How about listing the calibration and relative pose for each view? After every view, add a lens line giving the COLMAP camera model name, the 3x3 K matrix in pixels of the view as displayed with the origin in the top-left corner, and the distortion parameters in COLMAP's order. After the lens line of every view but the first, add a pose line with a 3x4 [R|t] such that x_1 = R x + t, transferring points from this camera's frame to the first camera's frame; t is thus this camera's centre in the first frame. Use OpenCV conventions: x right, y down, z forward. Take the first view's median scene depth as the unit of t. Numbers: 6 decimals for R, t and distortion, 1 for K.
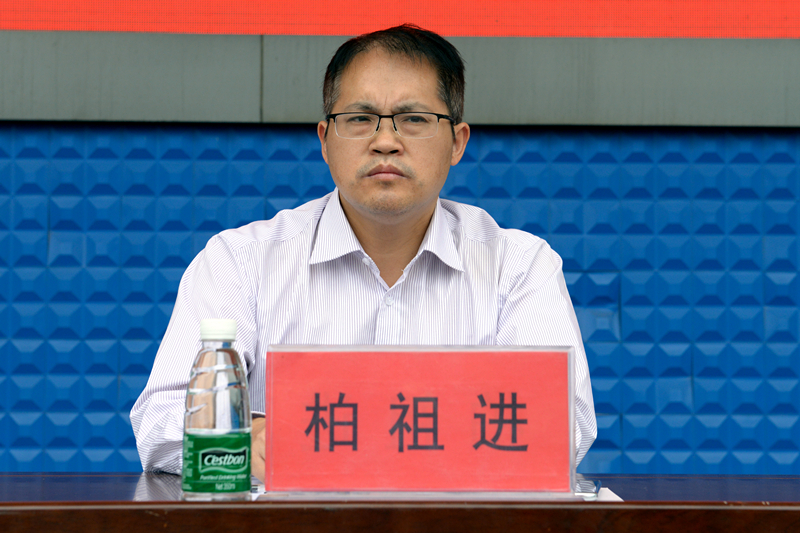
lens RADIAL K [[1503.4, 0, 400.0], [0, 1503.4, 266.5], [0, 0, 1]] dist [0.163426, -0.061888]
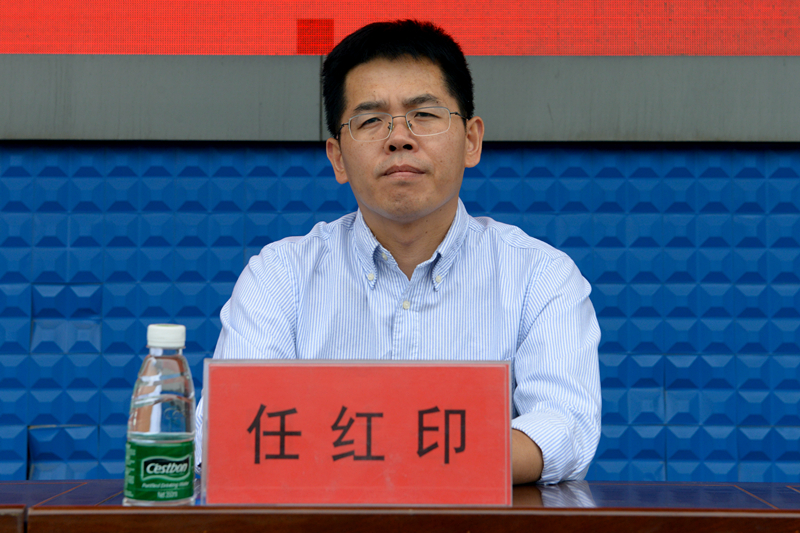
lens RADIAL K [[1480.5, 0, 398.8], [0, 1480.5, 205.8], [0, 0, 1]] dist [-0.481146, 4.567887]
pose [[0.998286, -0.005116, -0.058293, 0.100349], [0.002160, 0.998713, -0.050670, 0.000327], [0.058477, 0.050458, 0.997013, 0.006934]]
